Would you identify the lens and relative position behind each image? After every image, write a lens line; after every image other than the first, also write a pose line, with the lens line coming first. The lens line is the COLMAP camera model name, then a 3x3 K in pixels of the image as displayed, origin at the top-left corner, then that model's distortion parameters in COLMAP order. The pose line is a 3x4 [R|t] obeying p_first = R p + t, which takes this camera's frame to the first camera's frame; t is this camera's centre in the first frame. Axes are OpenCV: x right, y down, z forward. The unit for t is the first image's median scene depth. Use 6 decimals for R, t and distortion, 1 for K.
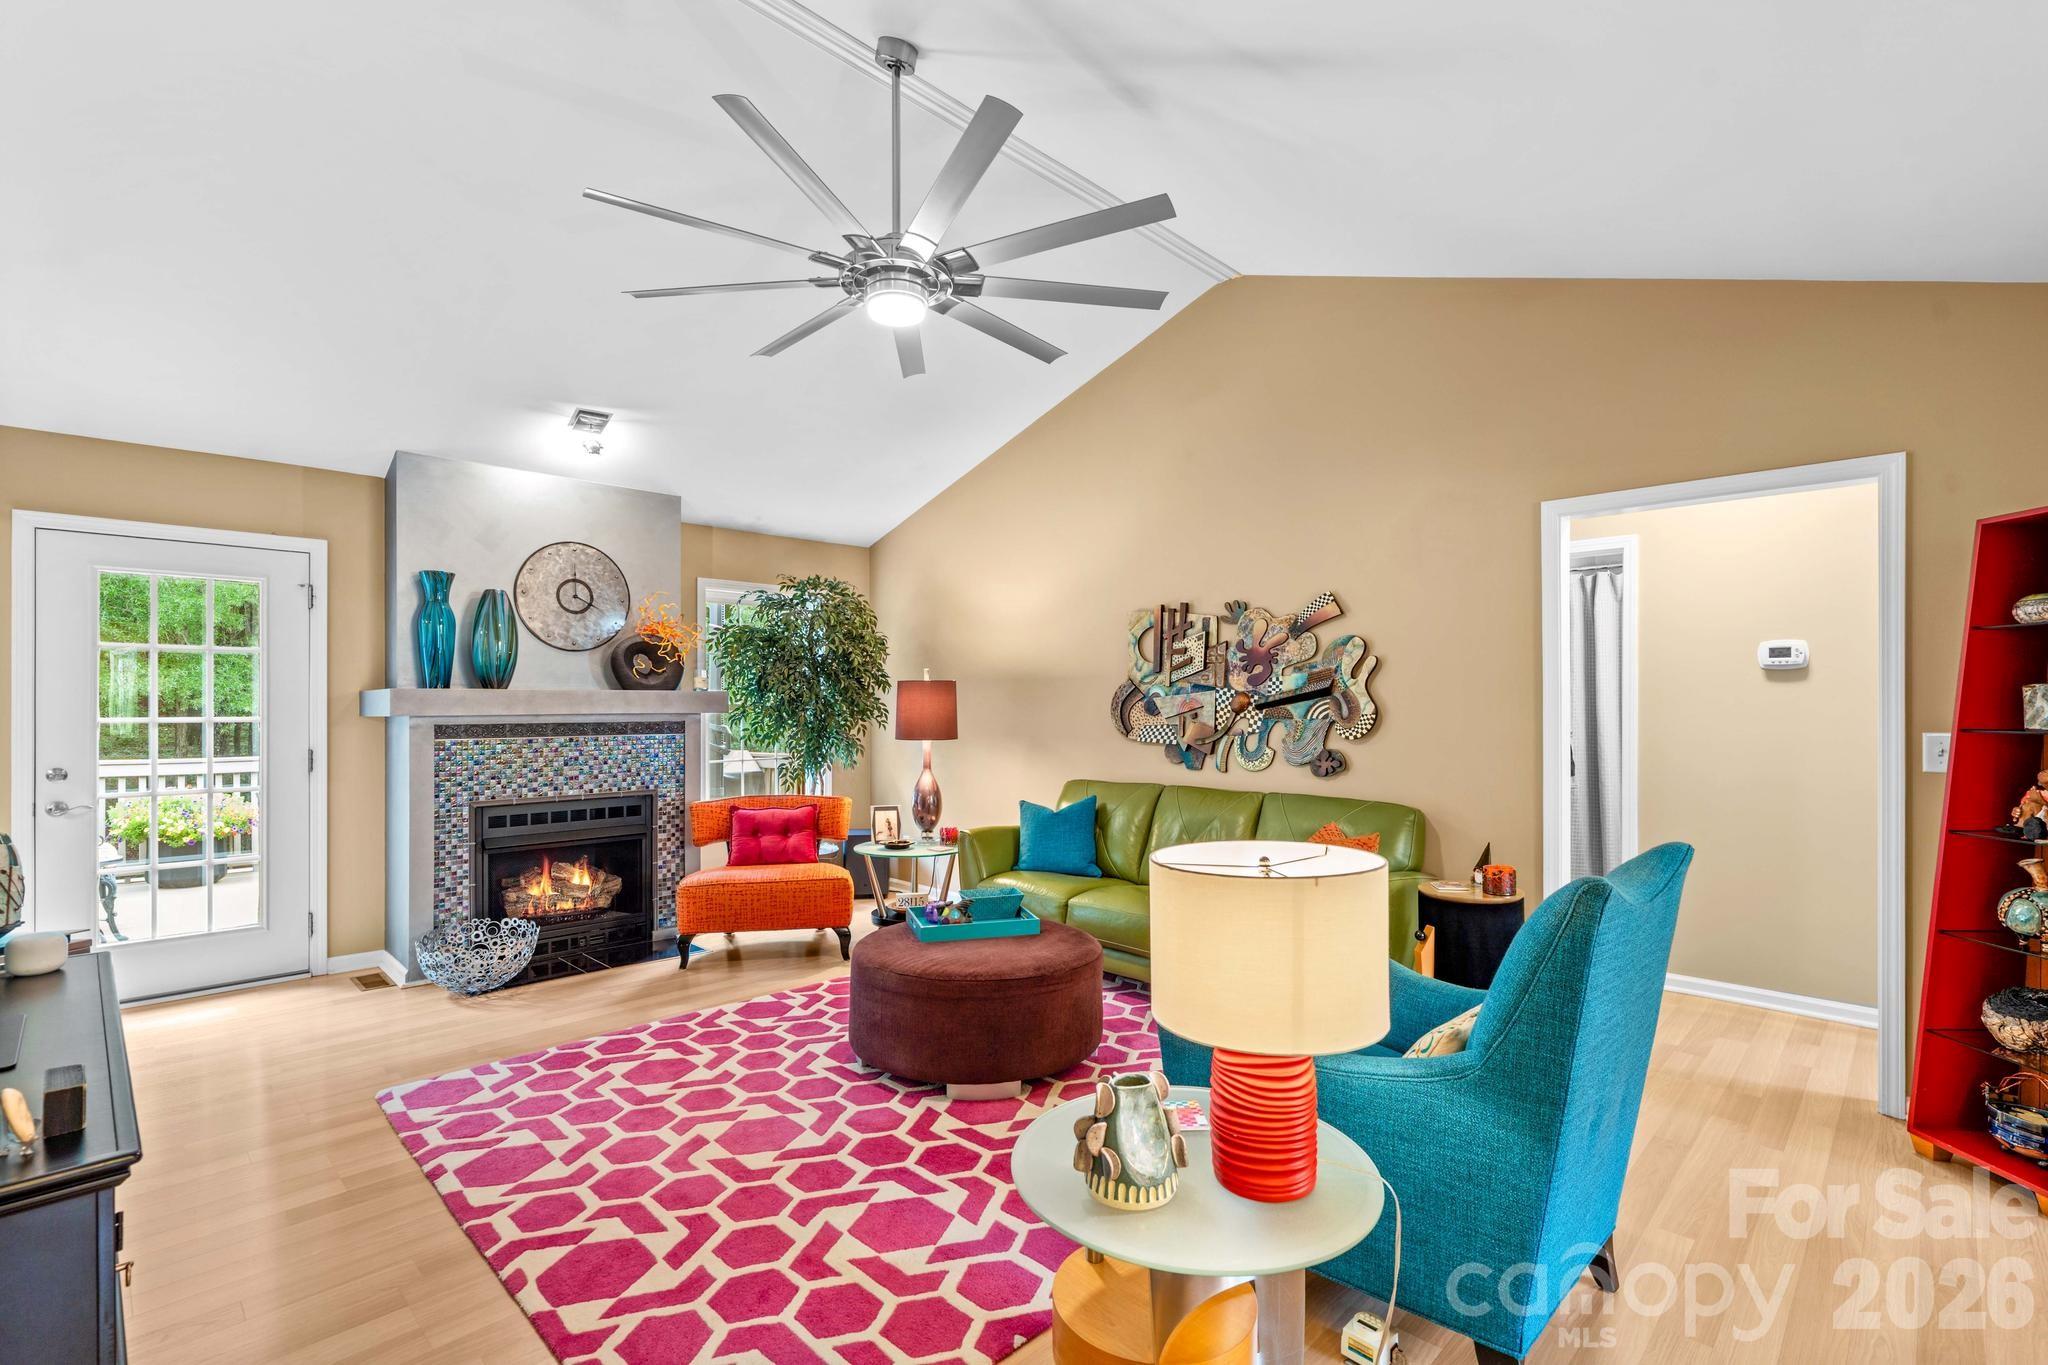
lens RADIAL K [[940.7, 0, 1023.1], [0, 940.7, 695.3], [0, 0, 1]] dist [-0.007896, 0.003025]
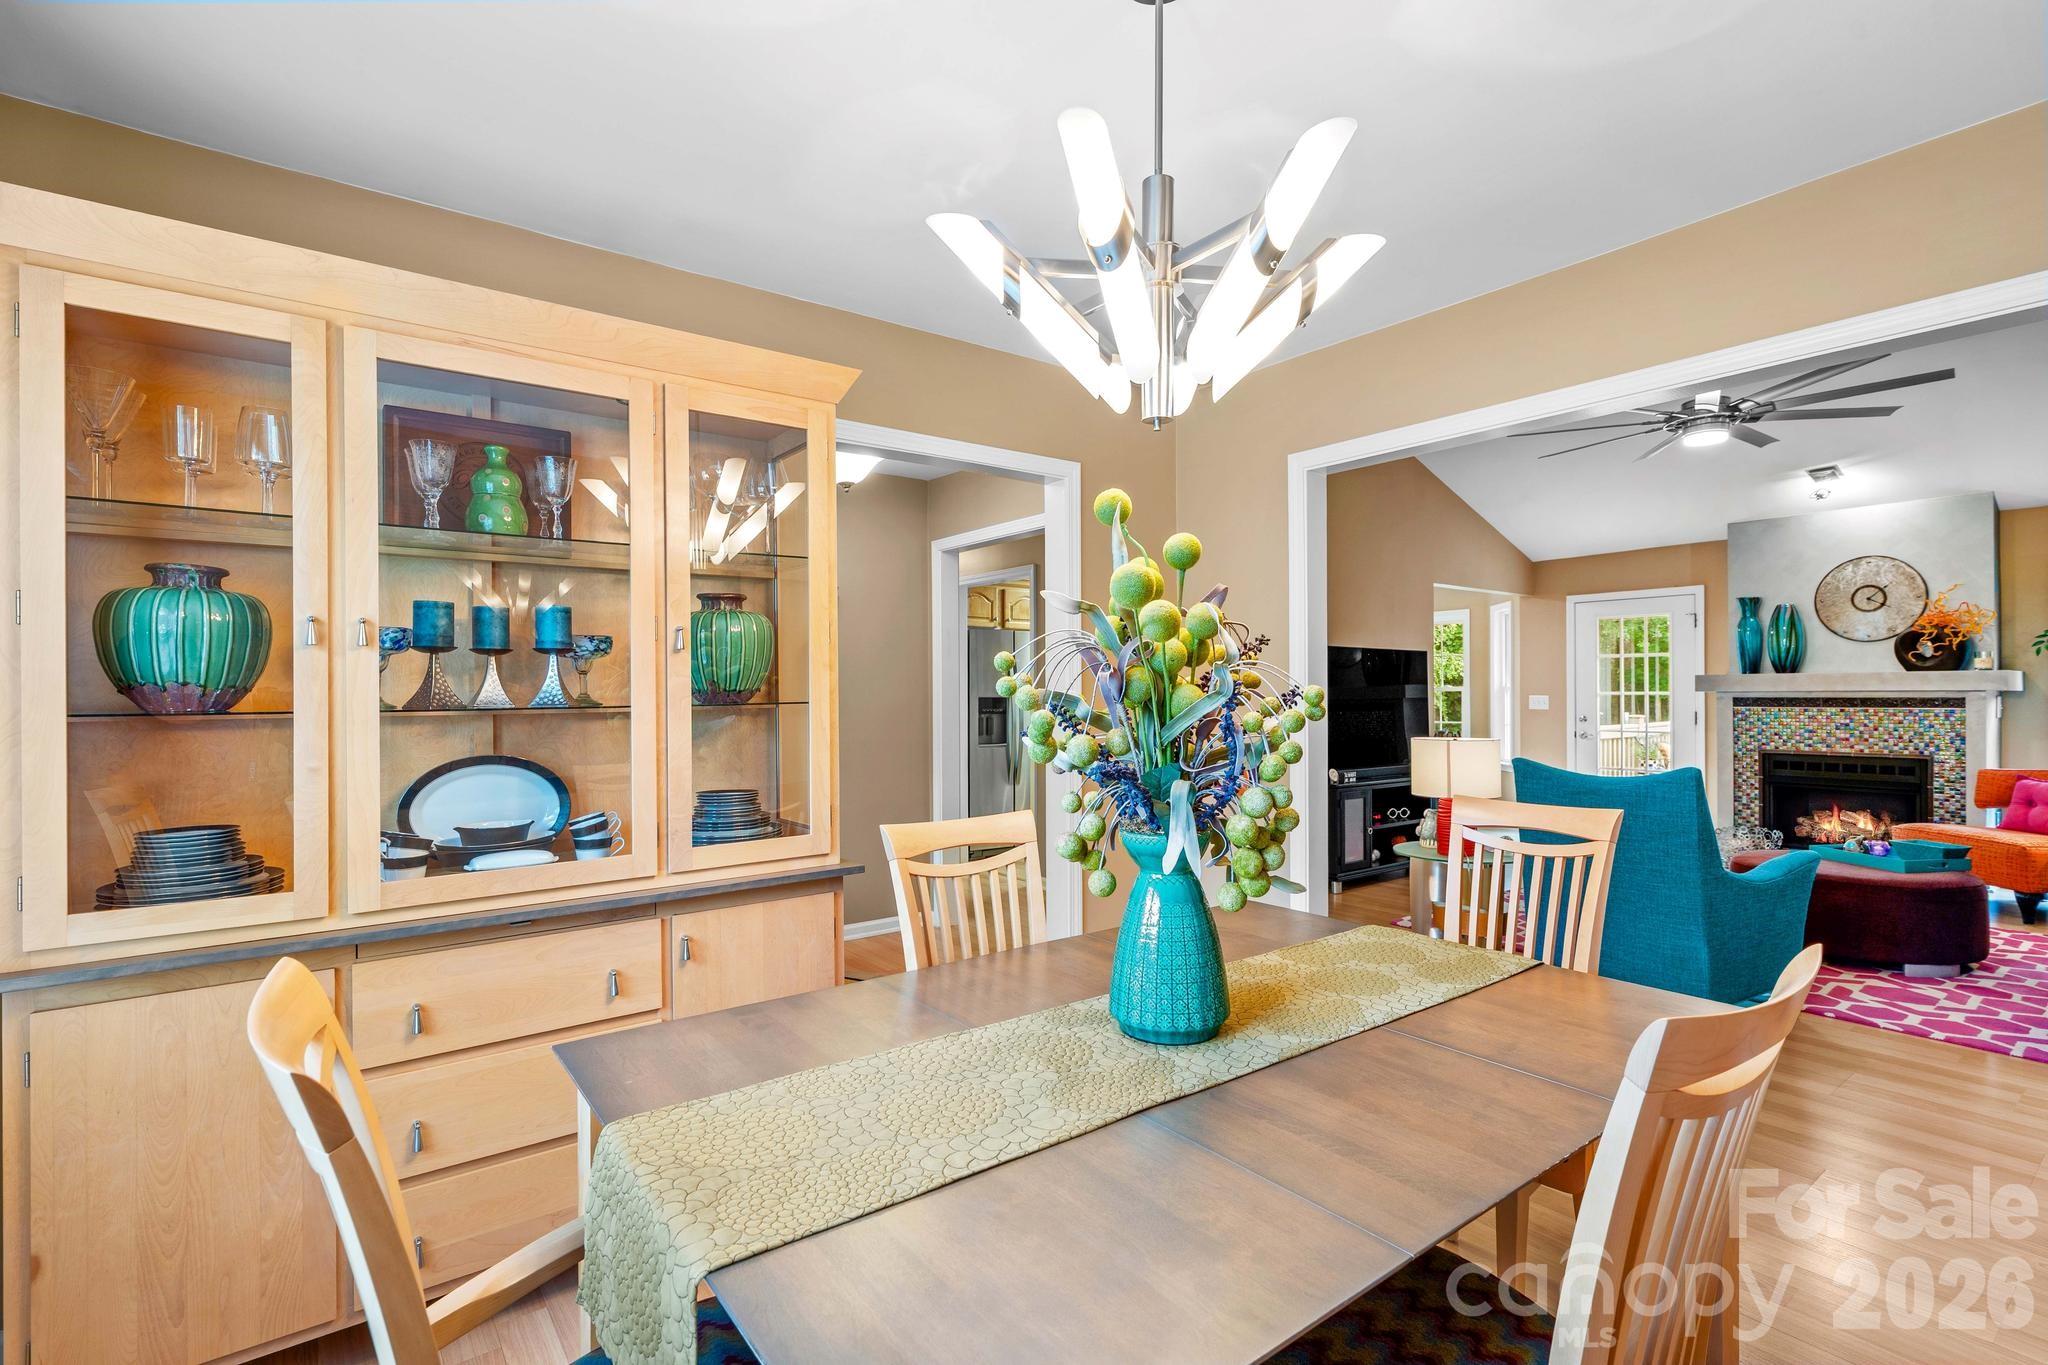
lens RADIAL K [[940.7, 0, 1024.0], [0, 940.7, 690.2], [0, 0, 1]] dist [-0.007896, 0.003025]
pose [[-0.131918, -0.002328, -0.991258, 1.006561], [0.013721, 0.999897, -0.004174, 0.009023], [0.991166, -0.014152, -0.131873, 0.032603]]
